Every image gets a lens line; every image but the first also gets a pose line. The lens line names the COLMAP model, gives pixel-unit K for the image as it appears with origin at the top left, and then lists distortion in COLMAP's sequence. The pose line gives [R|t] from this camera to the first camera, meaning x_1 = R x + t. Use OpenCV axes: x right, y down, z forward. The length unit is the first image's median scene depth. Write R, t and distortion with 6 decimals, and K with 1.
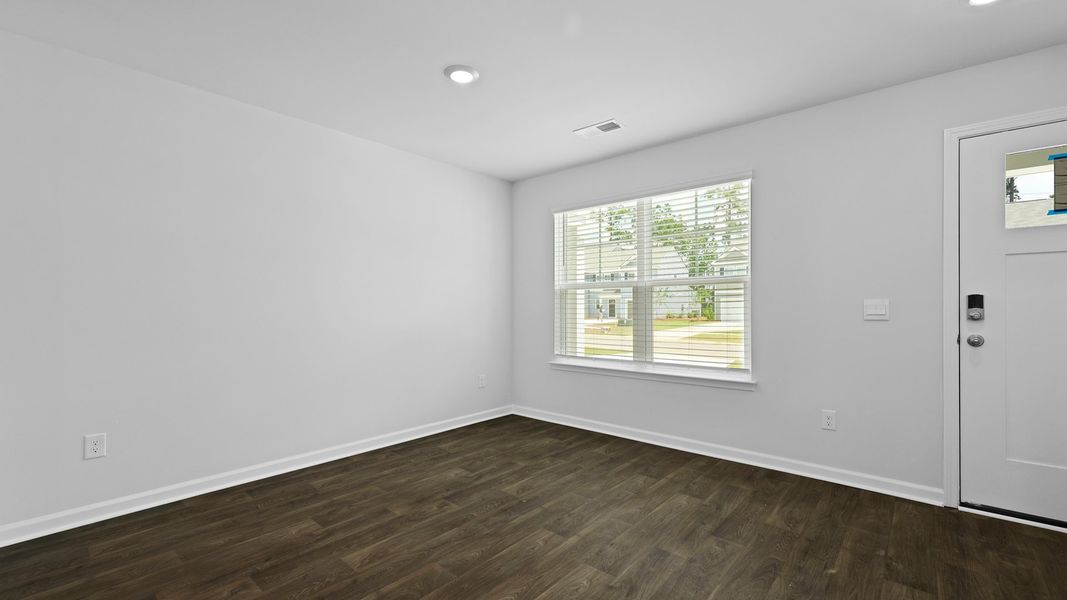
lens RADIAL K [[449.9, 0, 533.2], [0, 449.9, 306.2], [0, 0, 1]] dist [0.001738, 0.000283]
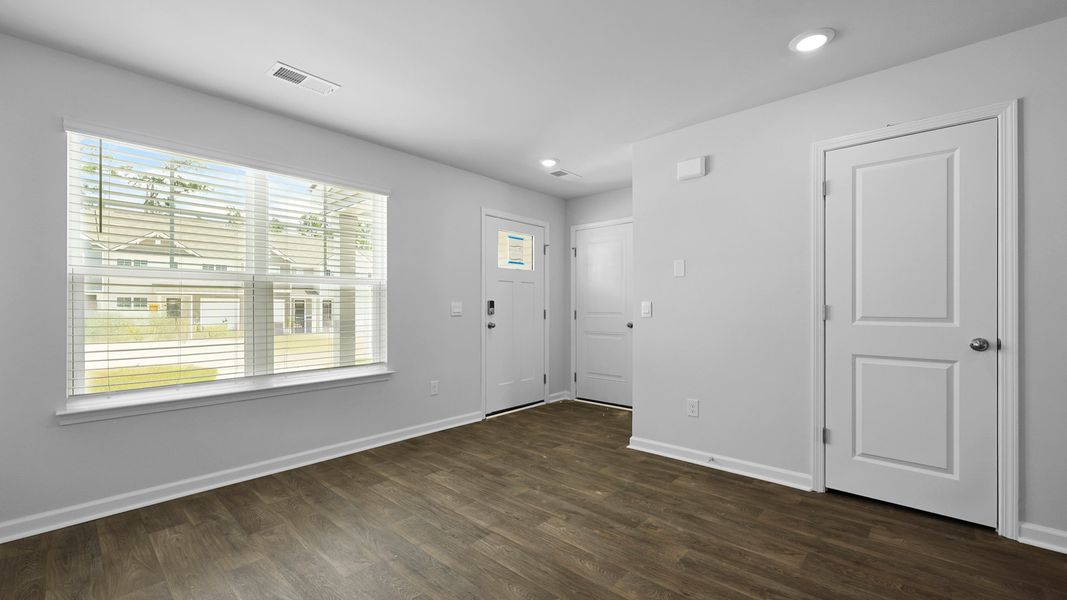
lens RADIAL K [[427.2, 0, 541.4], [0, 427.2, 305.3], [0, 0, 1]] dist [0.011484, 0.000259]
pose [[0.020488, 0.003774, 0.999783, -0.659329], [-0.003030, 0.999989, -0.003712, -0.000313], [-0.999786, -0.002953, 0.020499, 0.634172]]
